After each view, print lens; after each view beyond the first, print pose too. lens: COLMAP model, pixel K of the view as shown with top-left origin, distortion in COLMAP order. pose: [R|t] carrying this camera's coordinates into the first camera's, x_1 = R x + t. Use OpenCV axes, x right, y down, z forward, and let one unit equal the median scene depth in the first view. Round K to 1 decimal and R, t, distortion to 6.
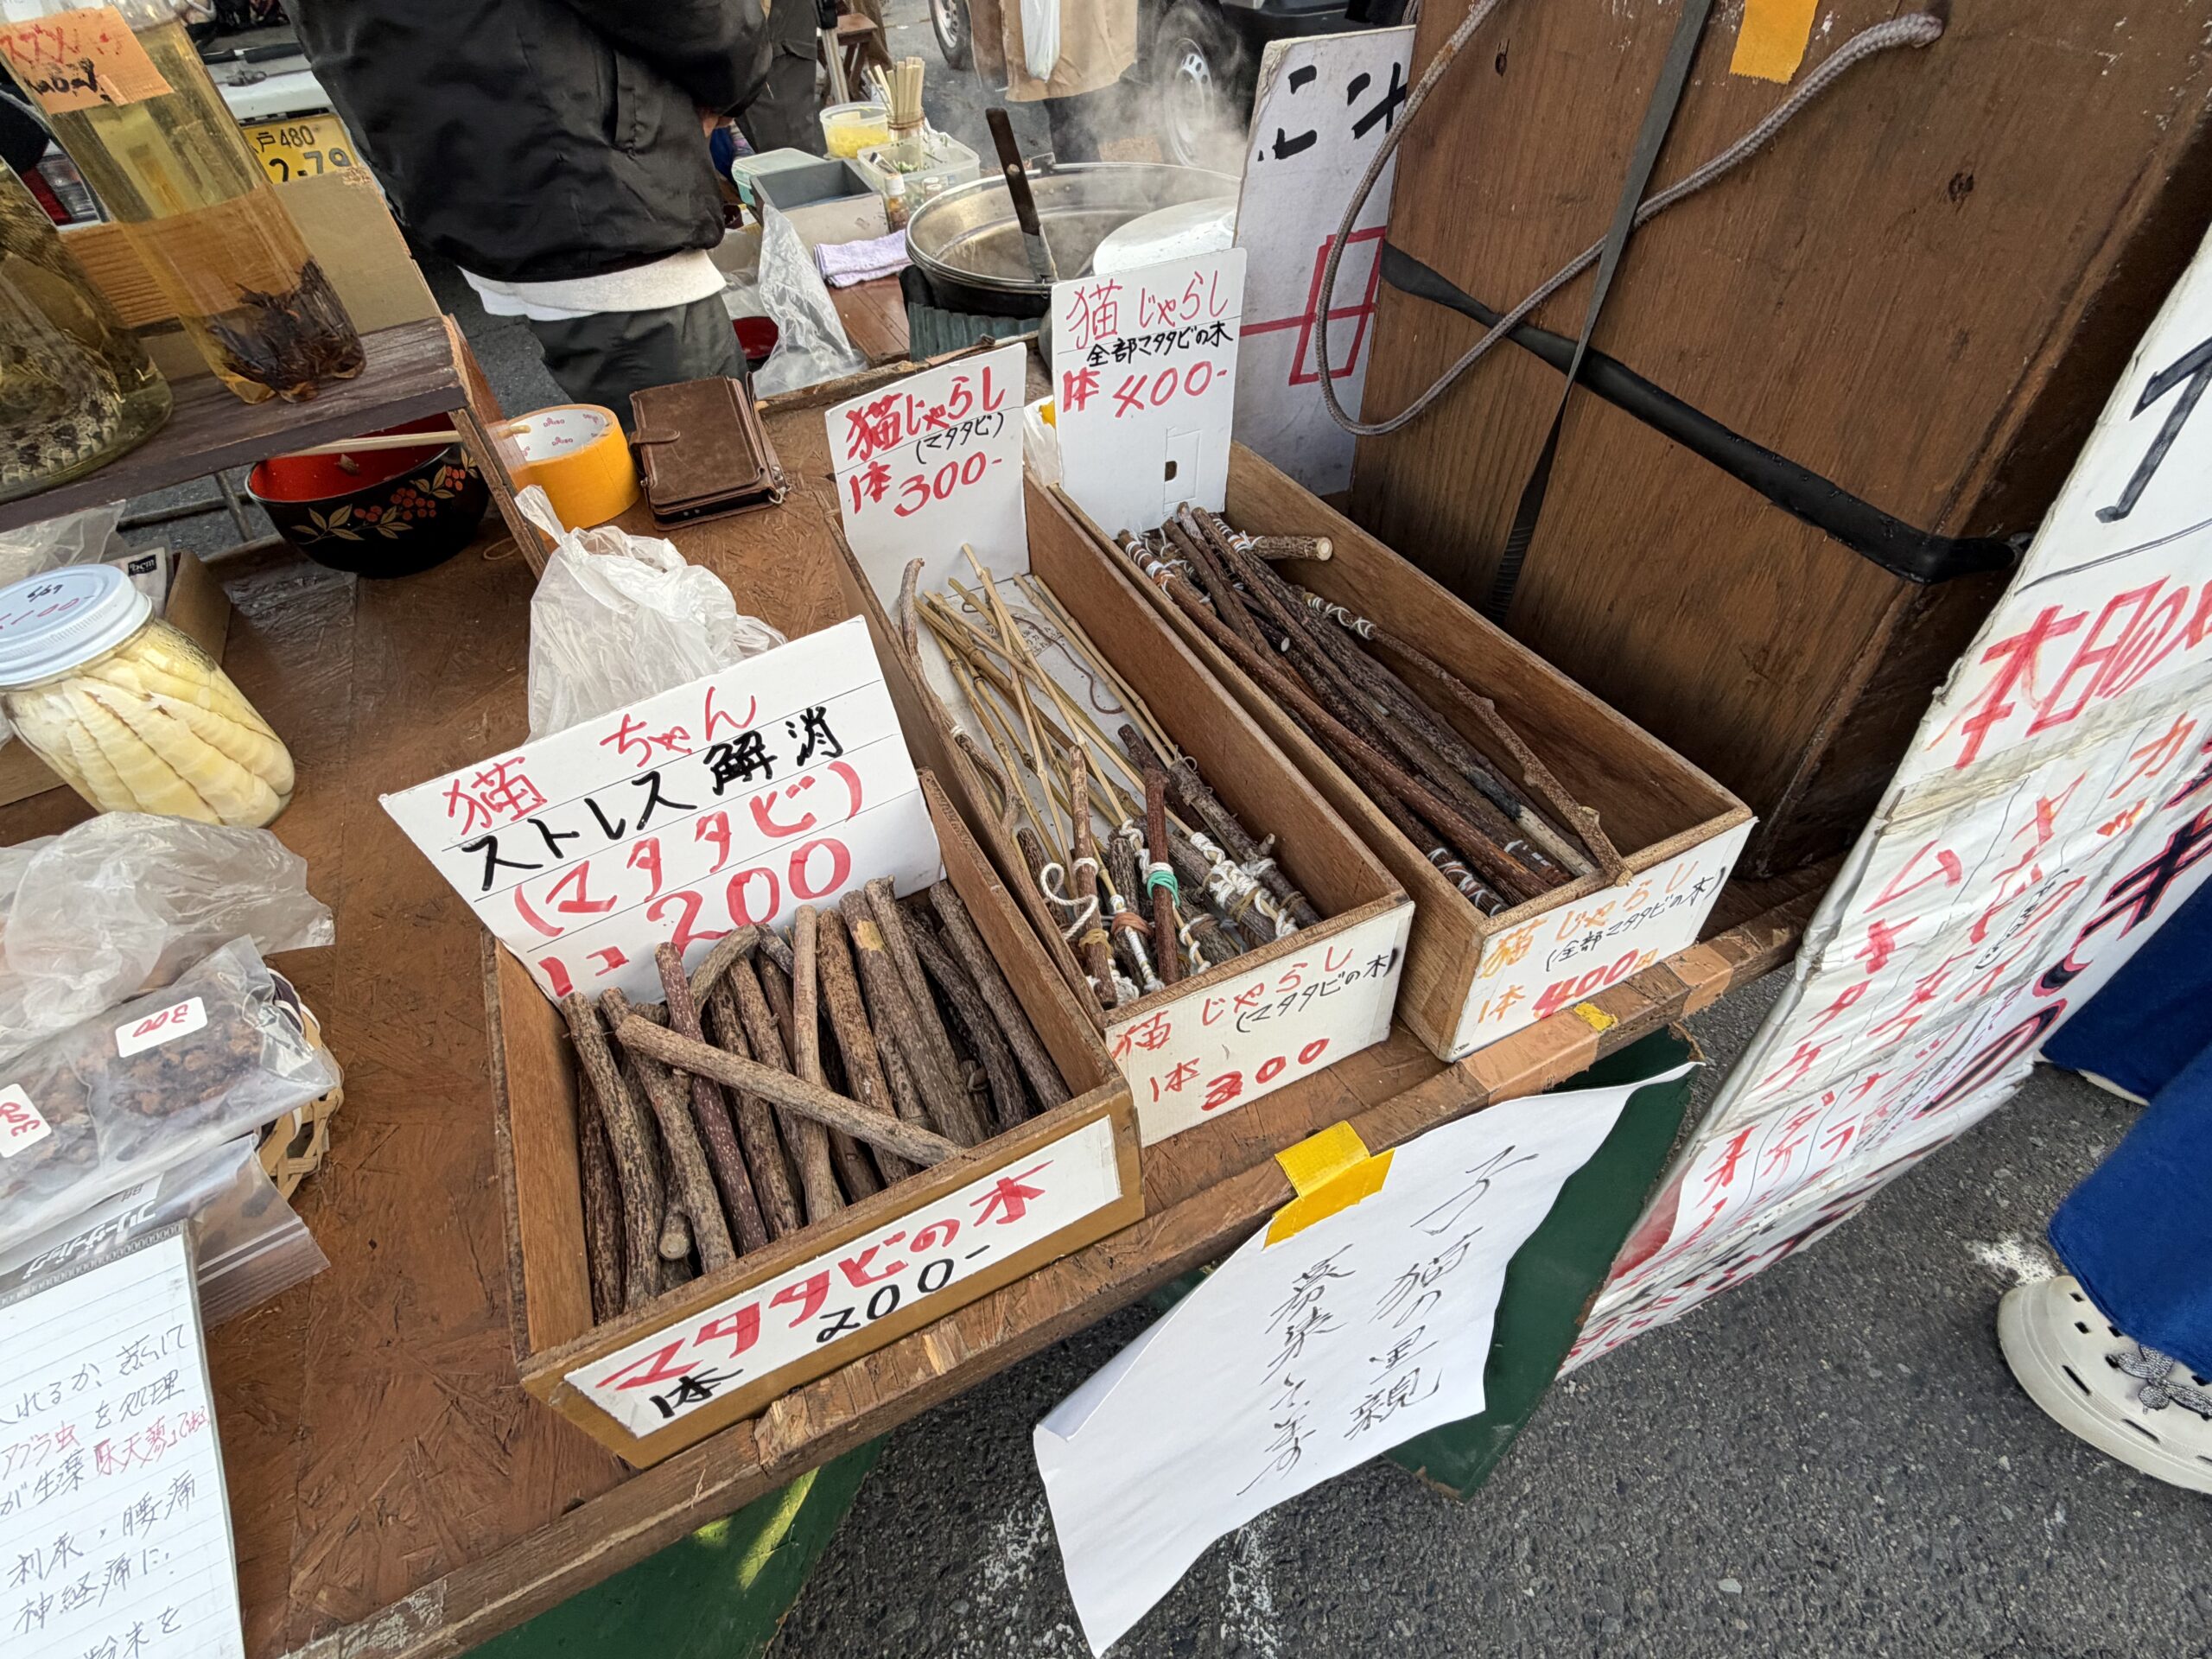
lens RADIAL K [[1056.5, 0, 1088.7], [0, 1056.5, 836.4], [0, 0, 1]] dist [-0.000994, 0.000533]
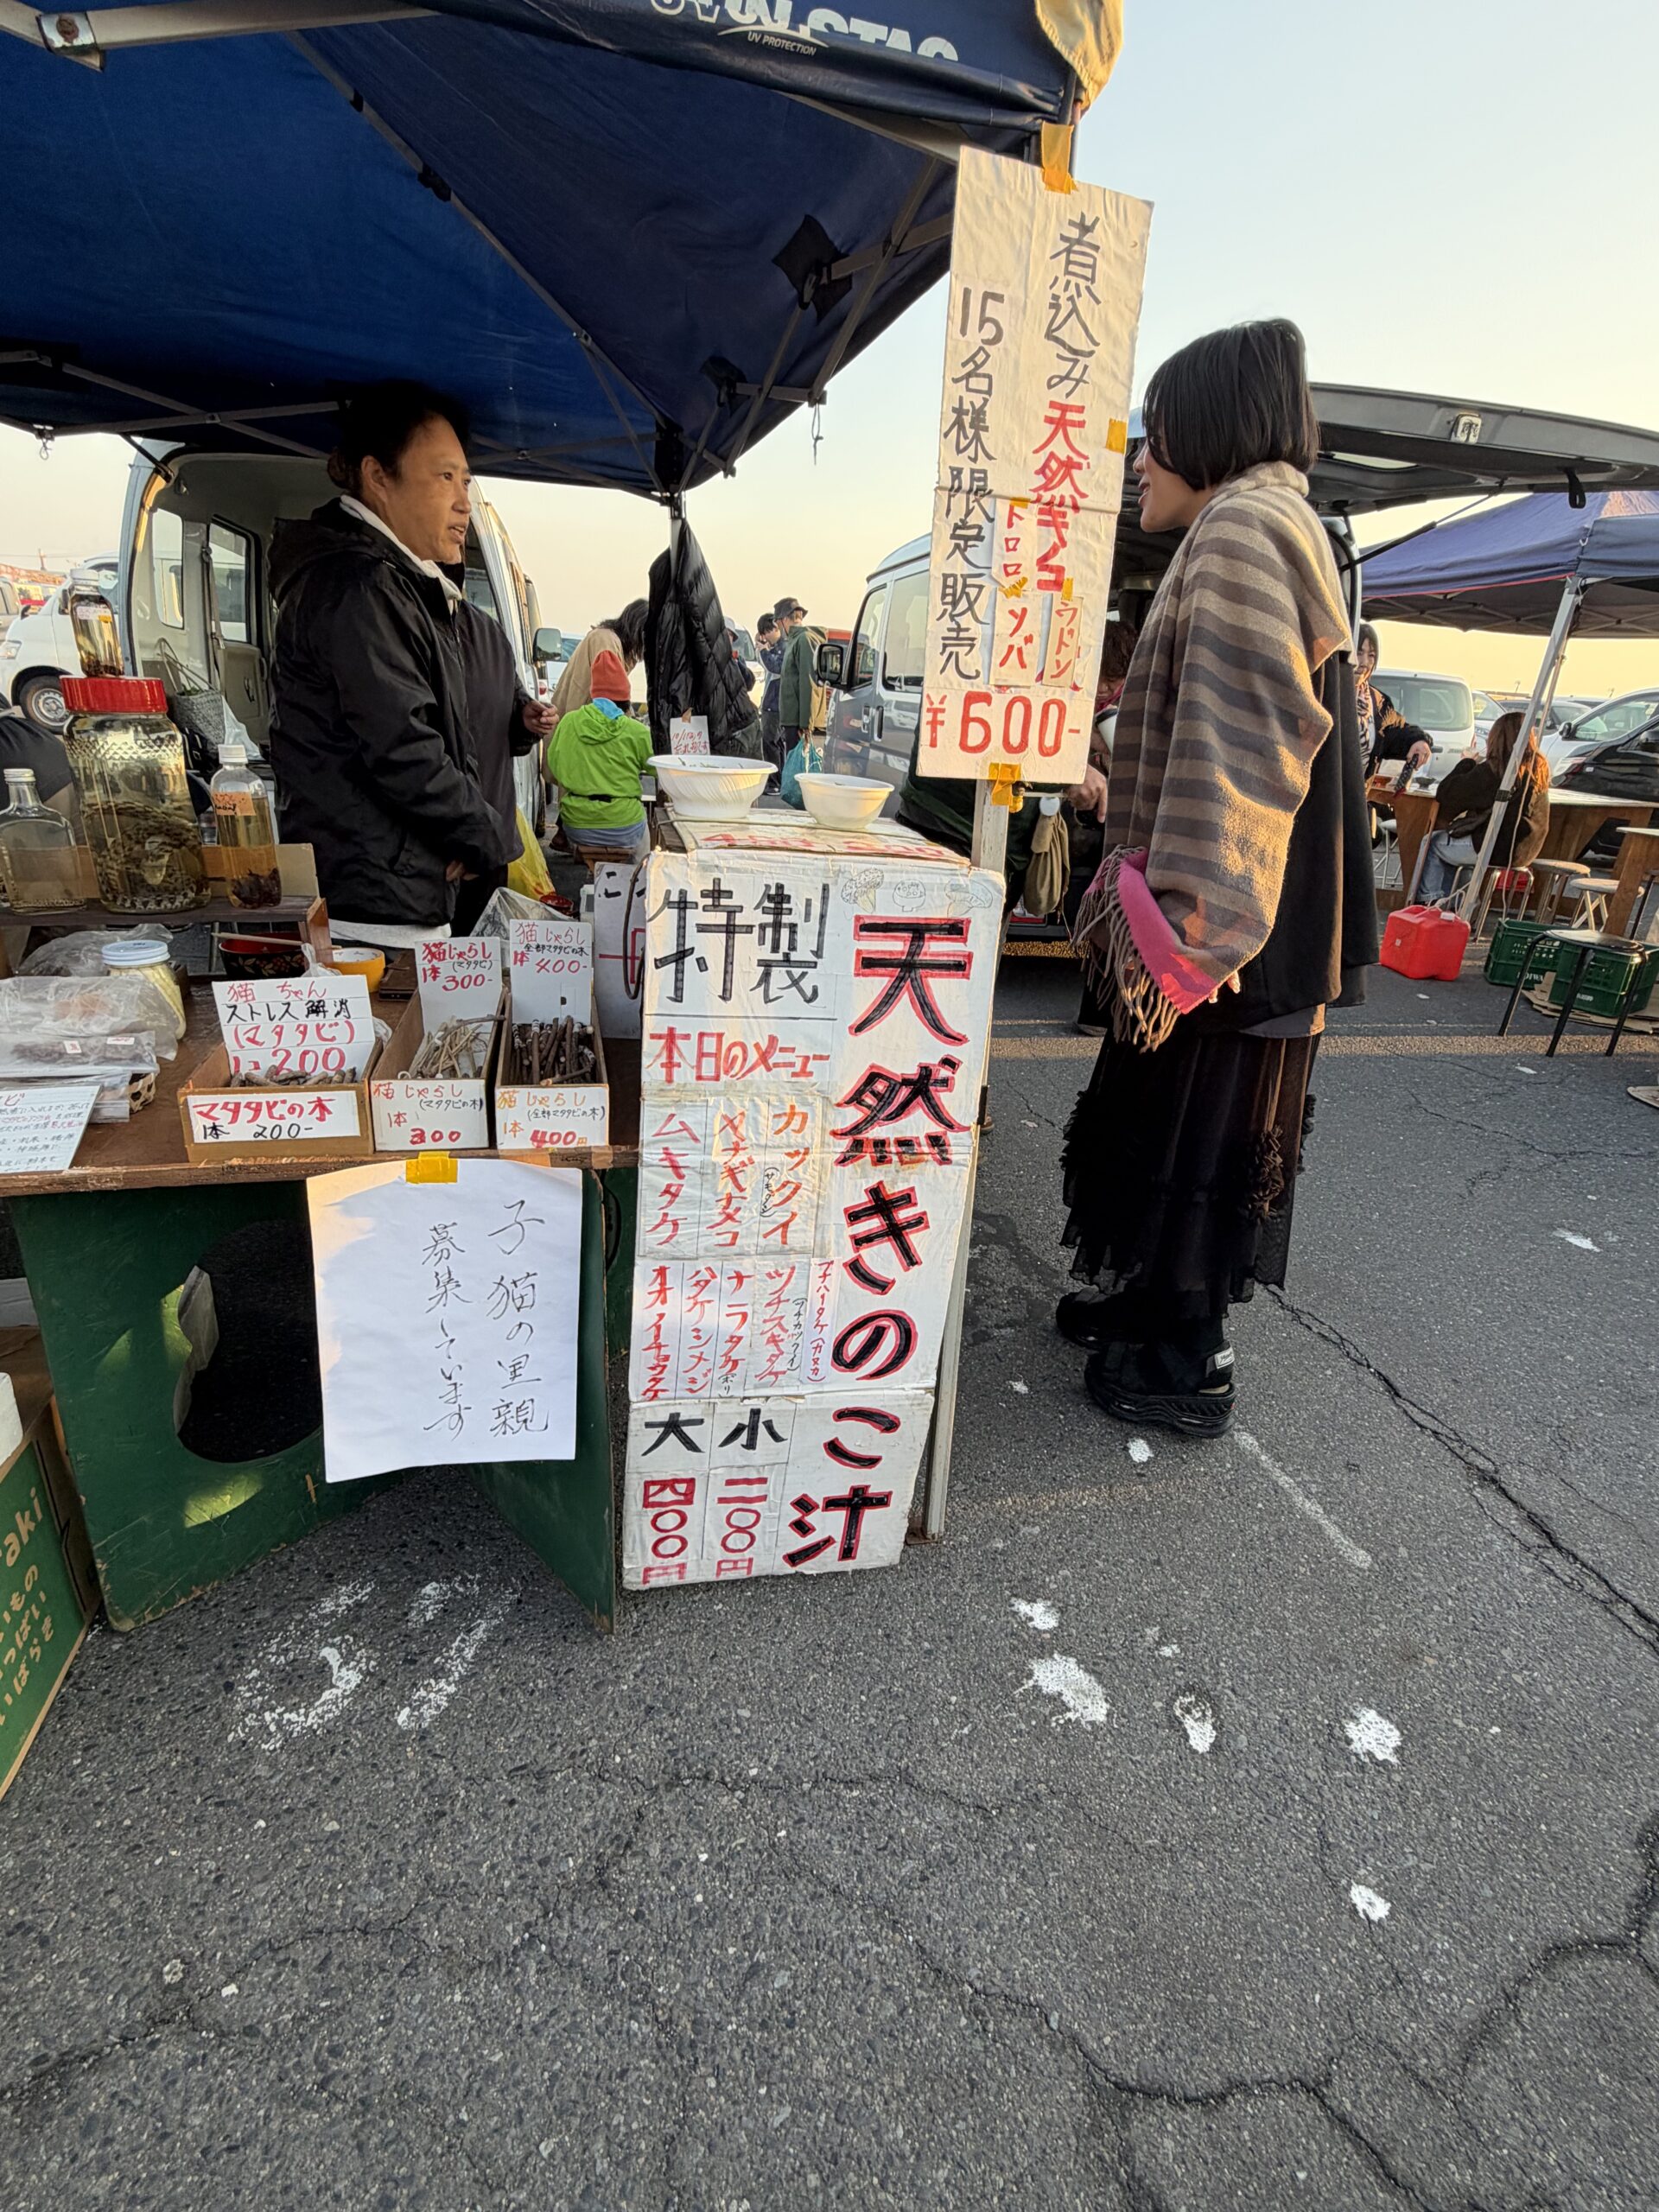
lens RADIAL K [[1056.5, 0, 828.0], [0, 1056.5, 1106.3], [0, 0, 1]] dist [-0.000994, 0.000533]
pose [[0.970746, 0.202018, -0.129769, 1.576449], [-0.237083, 0.891977, -0.384927, 1.008259], [0.037989, 0.404432, 0.913779, -1.677048]]
